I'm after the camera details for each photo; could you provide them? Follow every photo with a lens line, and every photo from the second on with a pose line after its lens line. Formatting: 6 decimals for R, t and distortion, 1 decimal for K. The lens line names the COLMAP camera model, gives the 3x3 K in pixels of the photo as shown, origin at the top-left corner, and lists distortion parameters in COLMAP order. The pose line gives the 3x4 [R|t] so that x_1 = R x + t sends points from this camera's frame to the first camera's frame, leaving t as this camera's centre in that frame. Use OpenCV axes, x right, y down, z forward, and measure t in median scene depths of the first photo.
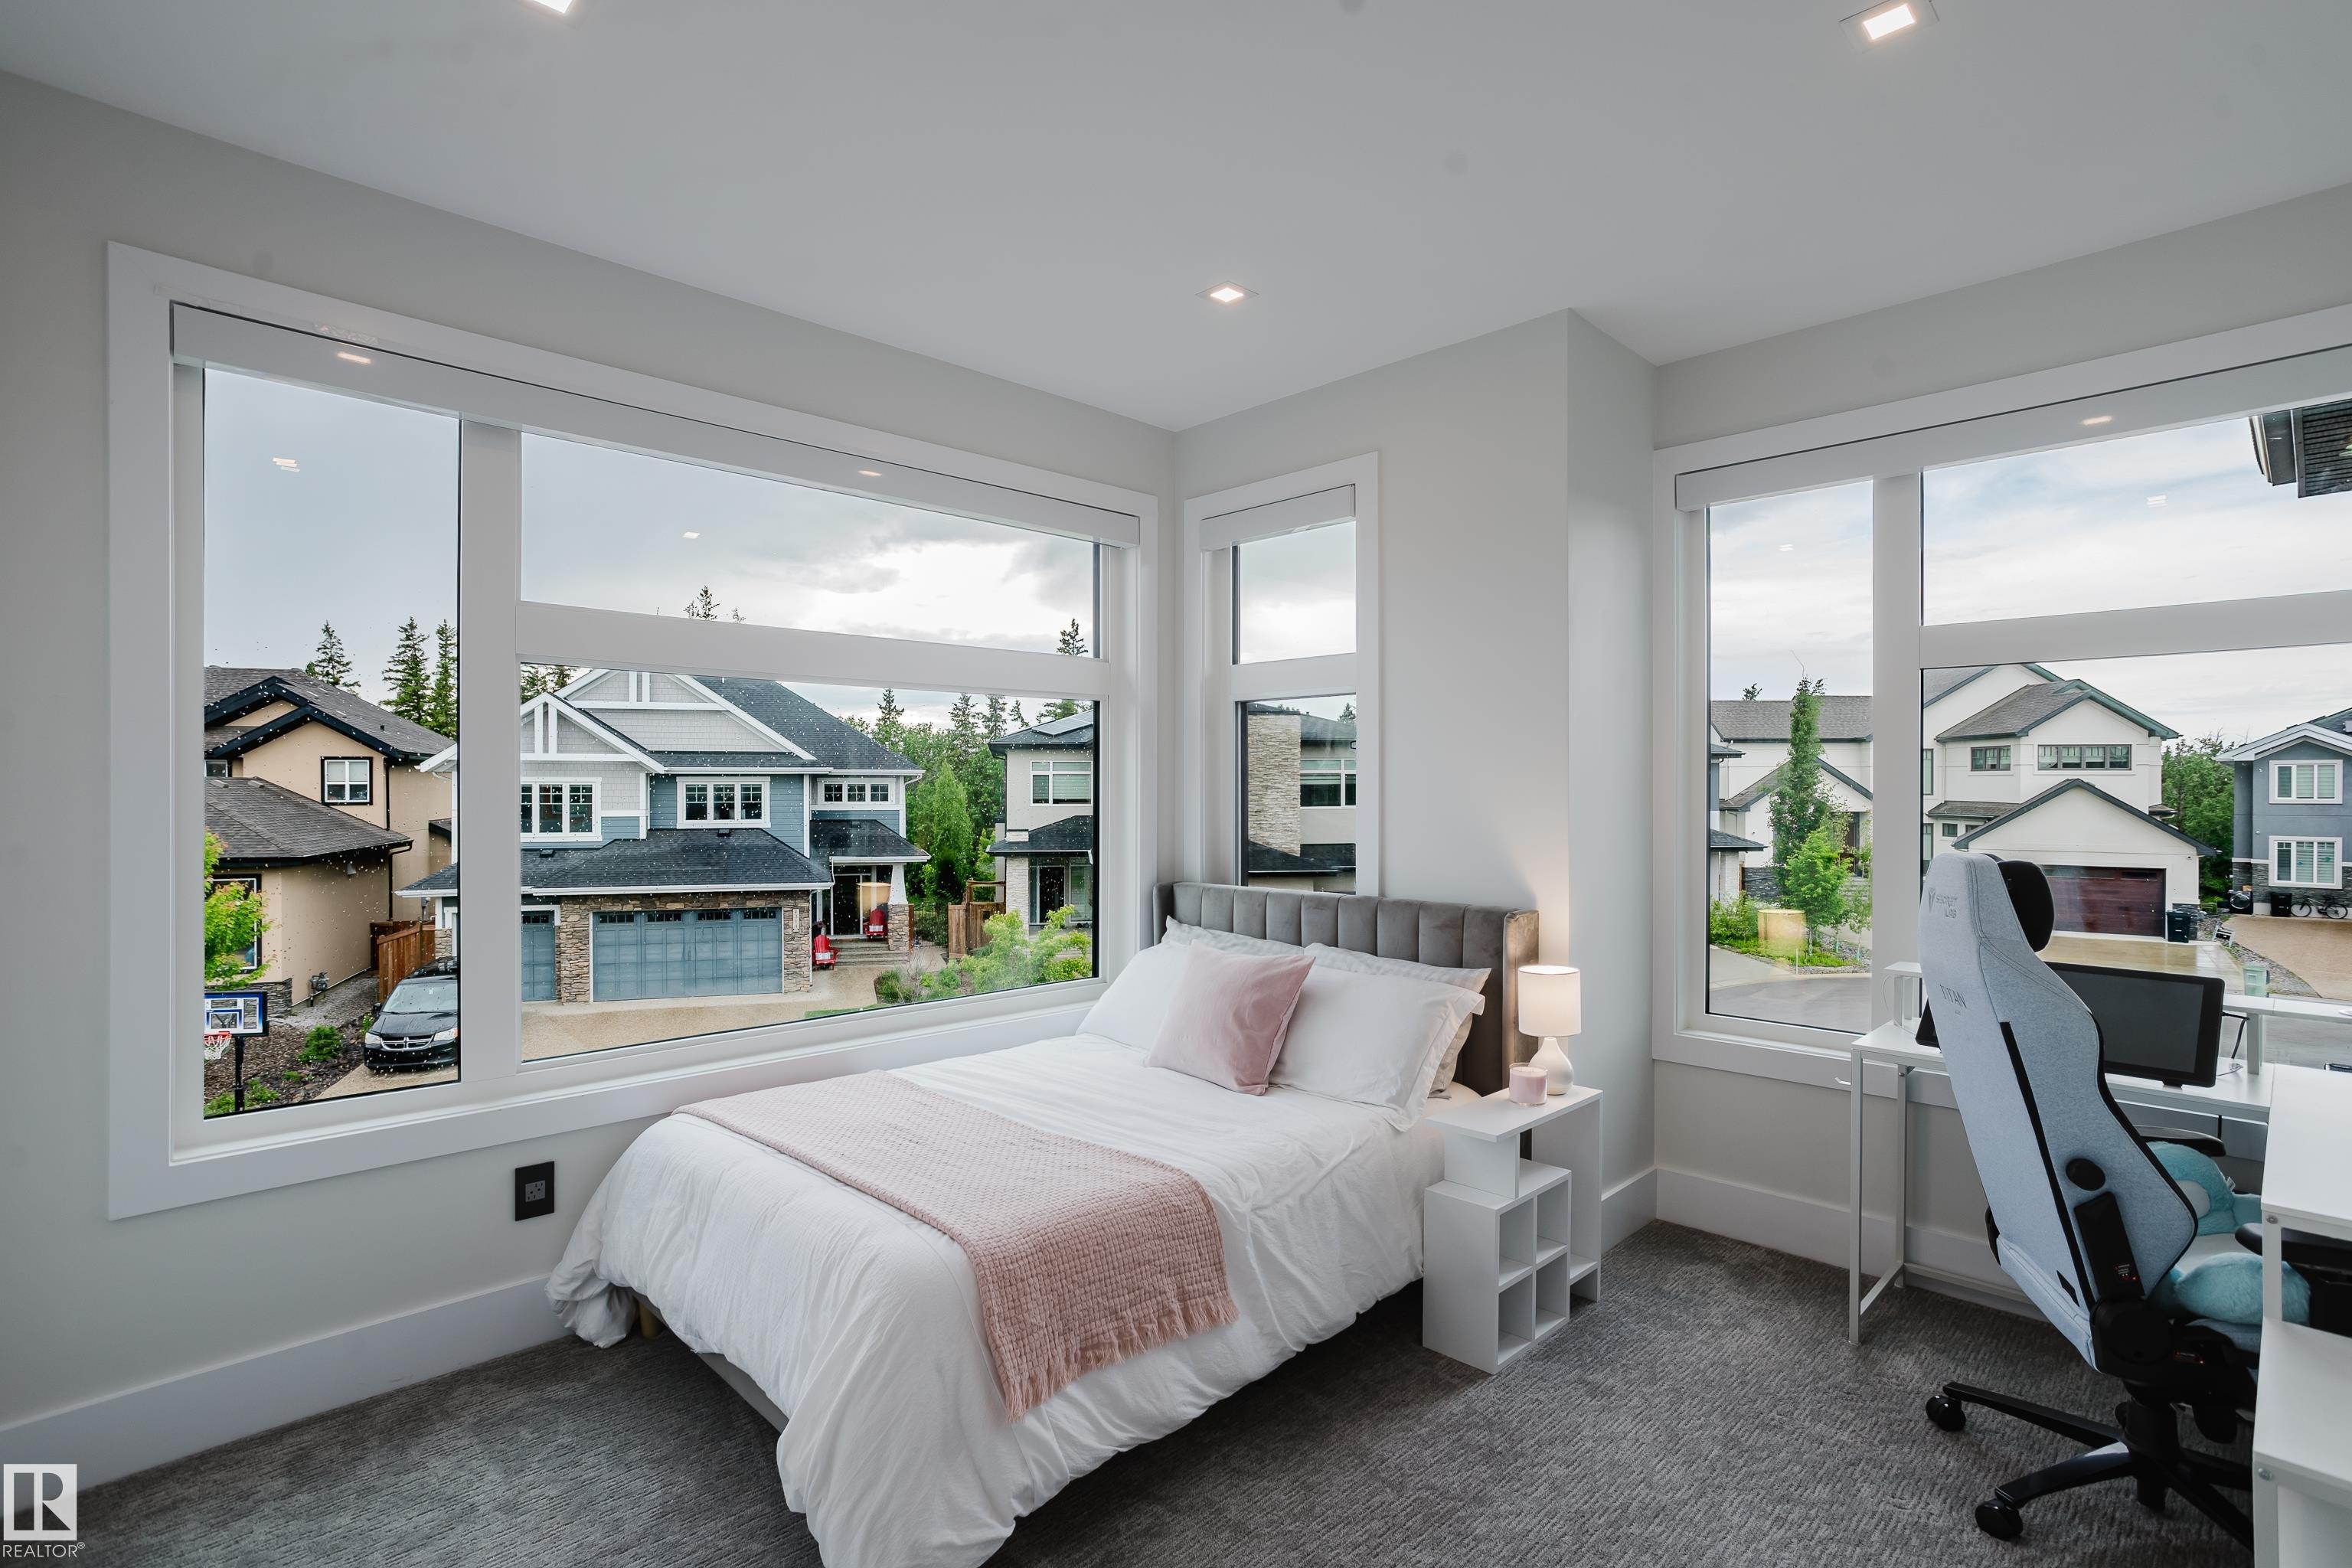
lens RADIAL K [[1150.4, 0, 1179.7], [0, 1150.4, 797.0], [0, 0, 1]] dist [0.019947, 0.000035]
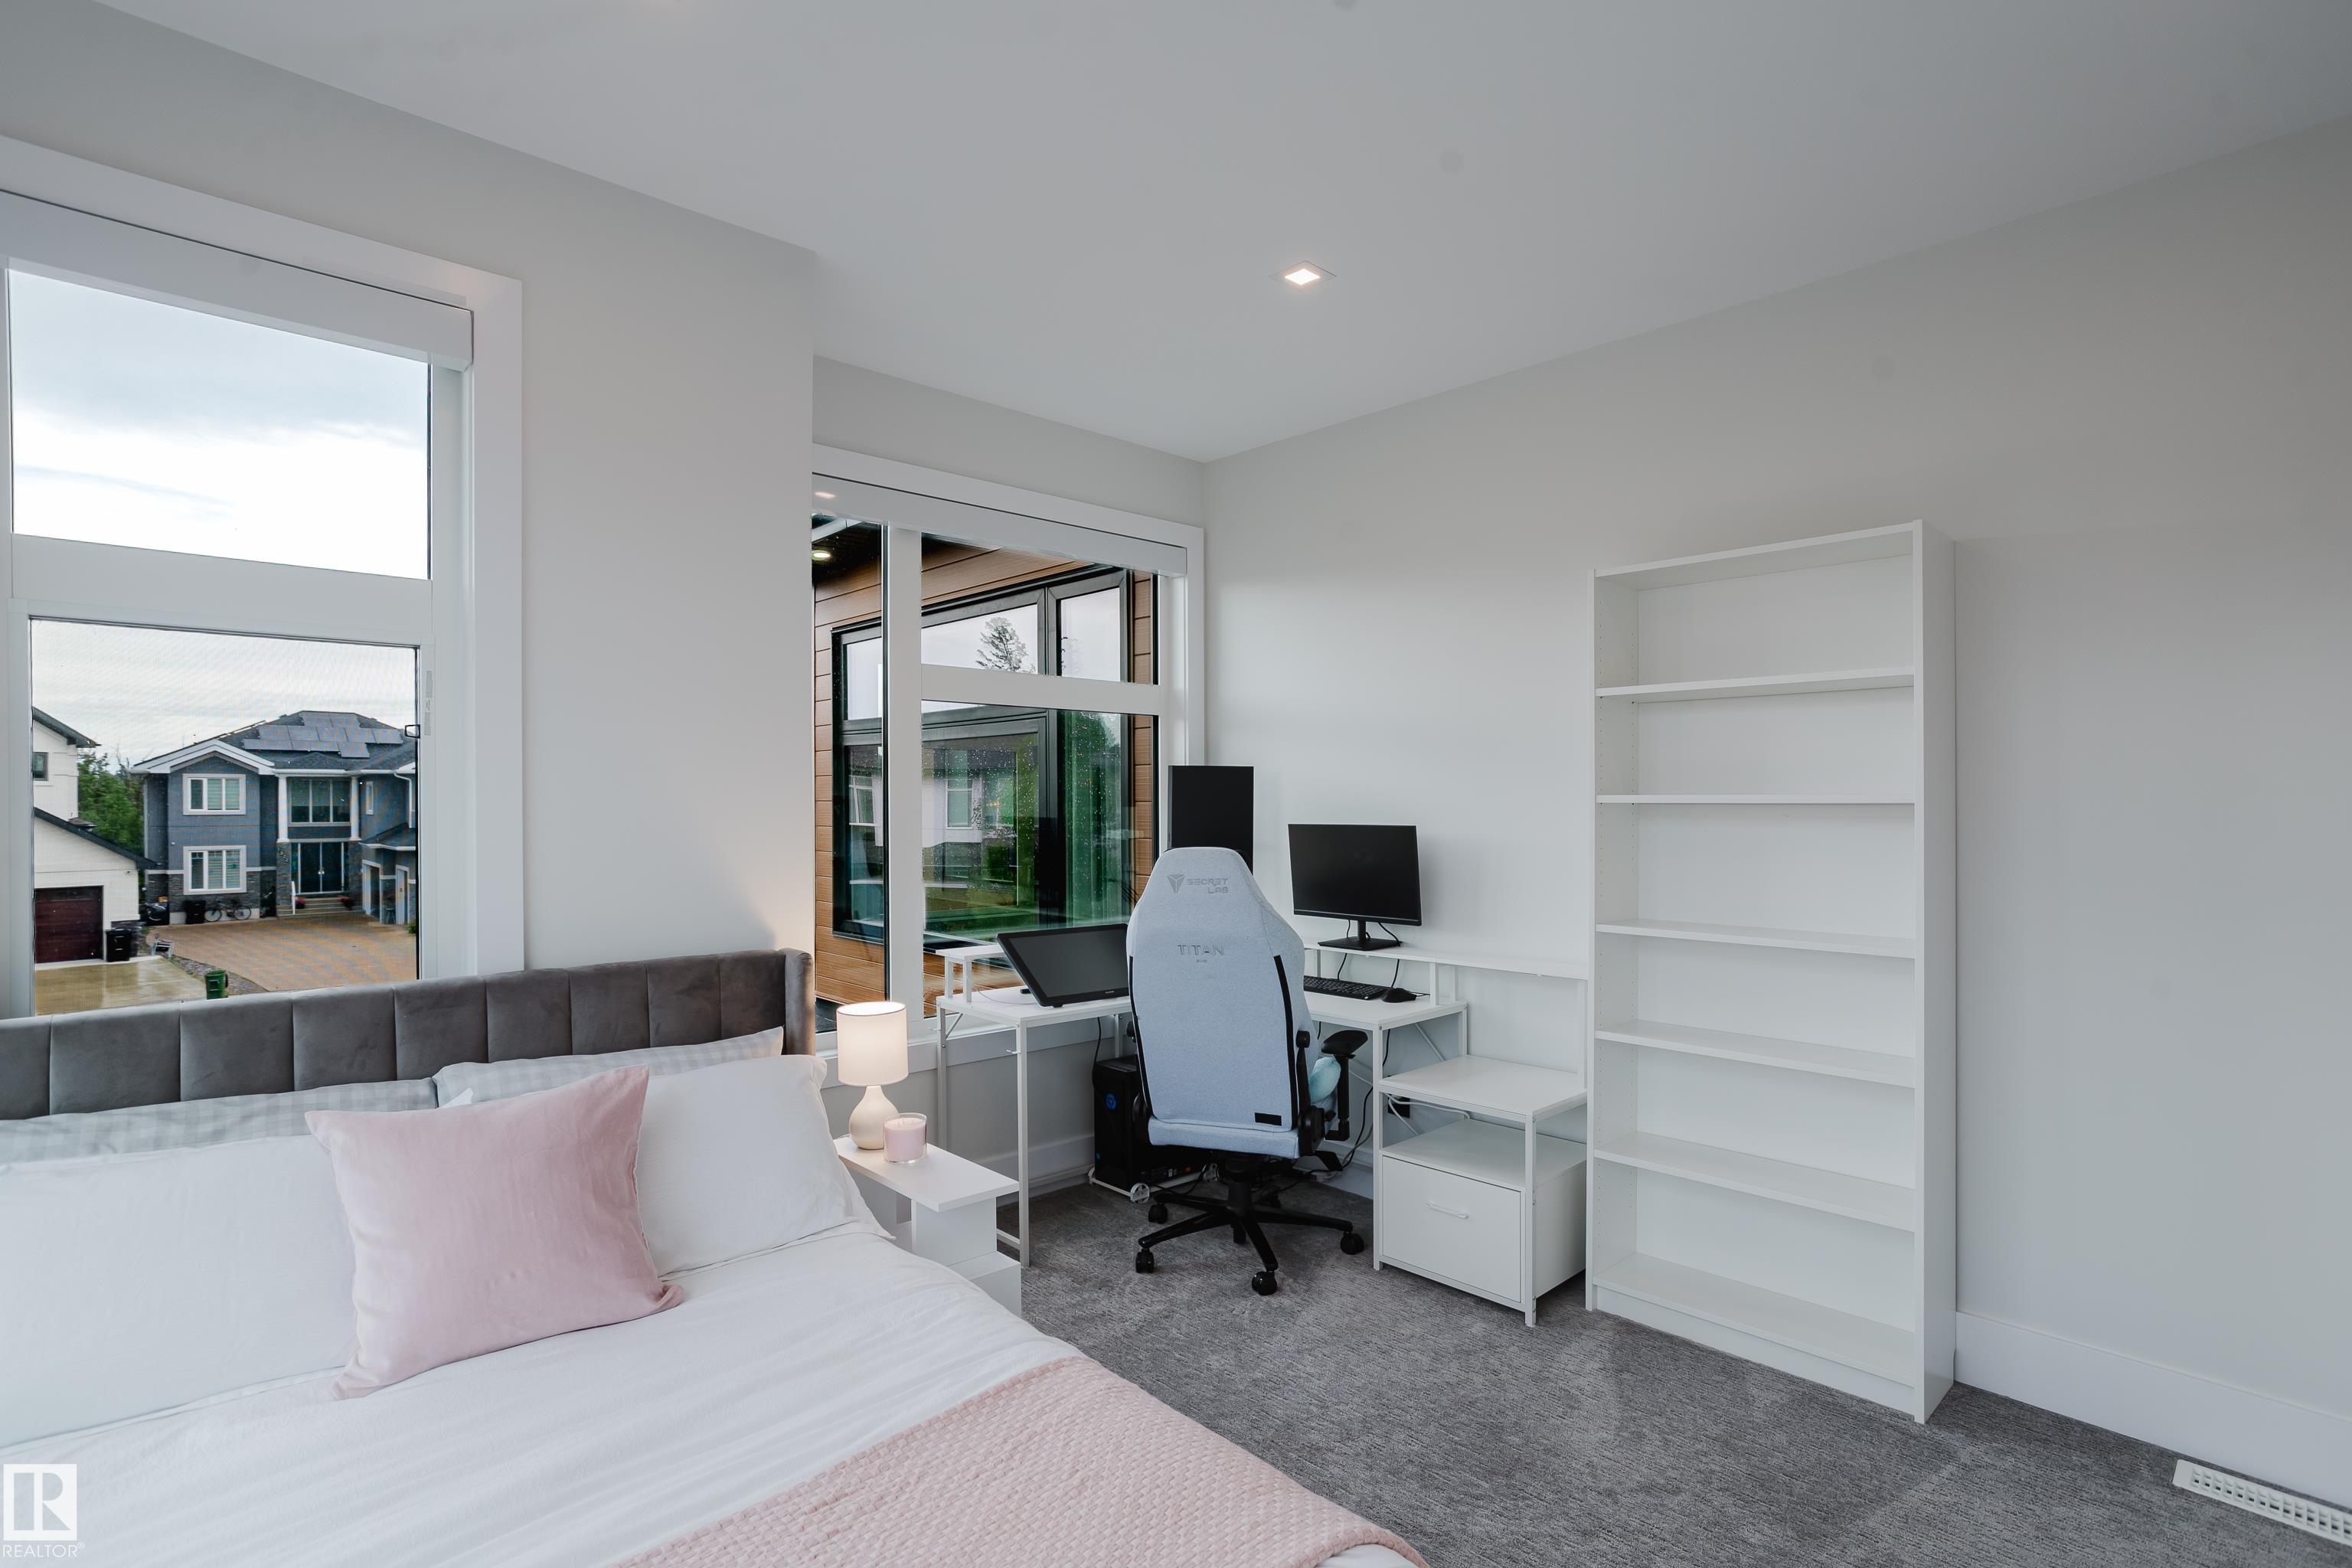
lens RADIAL K [[1150.4, 0, 1179.7], [0, 1150.4, 797.0], [0, 0, 1]] dist [0.019947, 0.000035]
pose [[0.036539, 0.003658, 0.999326, -0.066044], [0.006534, 0.999971, -0.003899, -0.000834], [-0.999311, 0.006672, 0.036514, 0.086948]]
